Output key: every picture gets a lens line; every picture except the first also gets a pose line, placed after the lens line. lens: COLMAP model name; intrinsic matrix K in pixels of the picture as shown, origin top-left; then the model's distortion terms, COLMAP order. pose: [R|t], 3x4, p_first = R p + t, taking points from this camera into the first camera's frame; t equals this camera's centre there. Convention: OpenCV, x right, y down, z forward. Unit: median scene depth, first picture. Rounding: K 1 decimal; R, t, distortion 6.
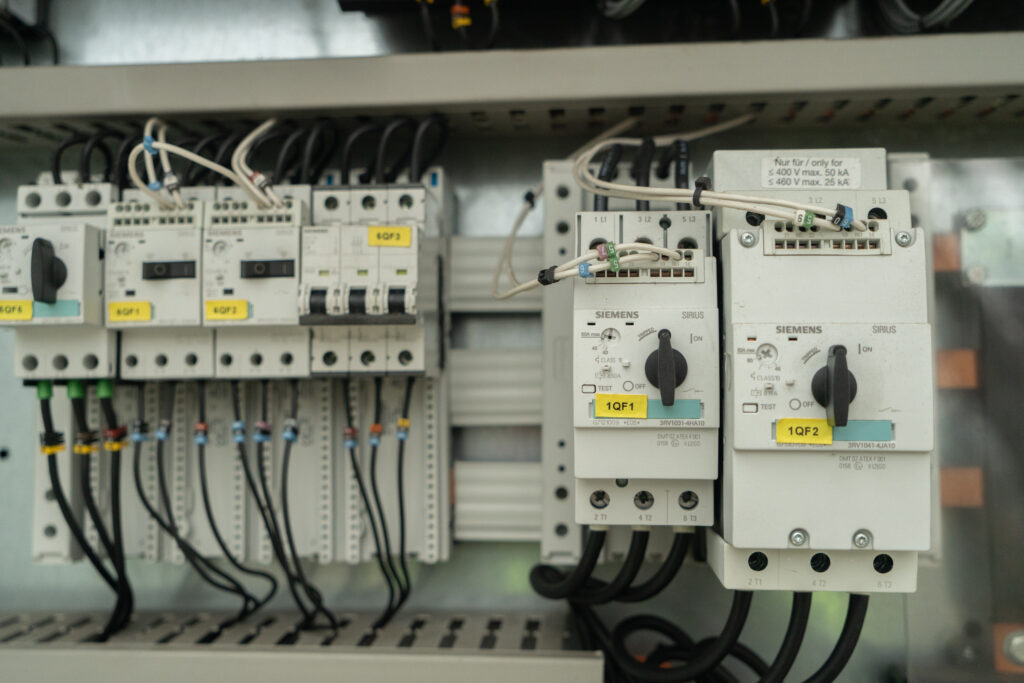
lens RADIAL K [[1049.6, 0, 512.0], [0, 1049.6, 341.5], [0, 0, 1]] dist [0.040753, -0.000307]
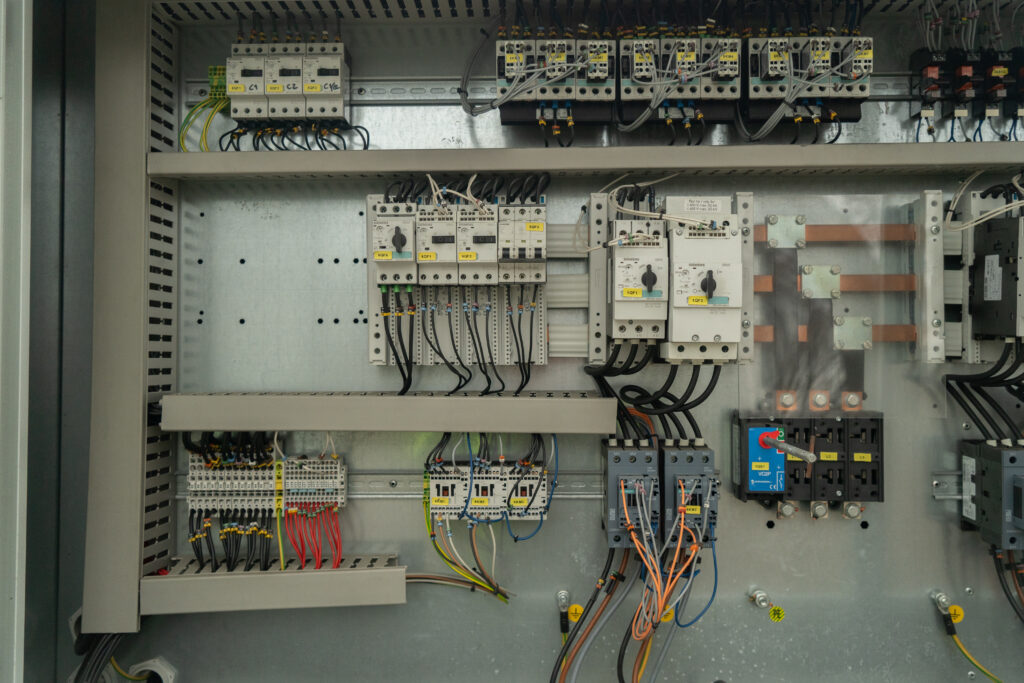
lens RADIAL K [[869.9, 0, 515.2], [0, 869.9, 318.3], [0, 0, 1]] dist [0.041860, -0.000202]
pose [[0.998566, 0.005657, 0.053234, -0.272881], [-0.007783, 0.999177, 0.039809, 0.034145], [-0.052965, -0.040166, 0.997788, -1.061007]]
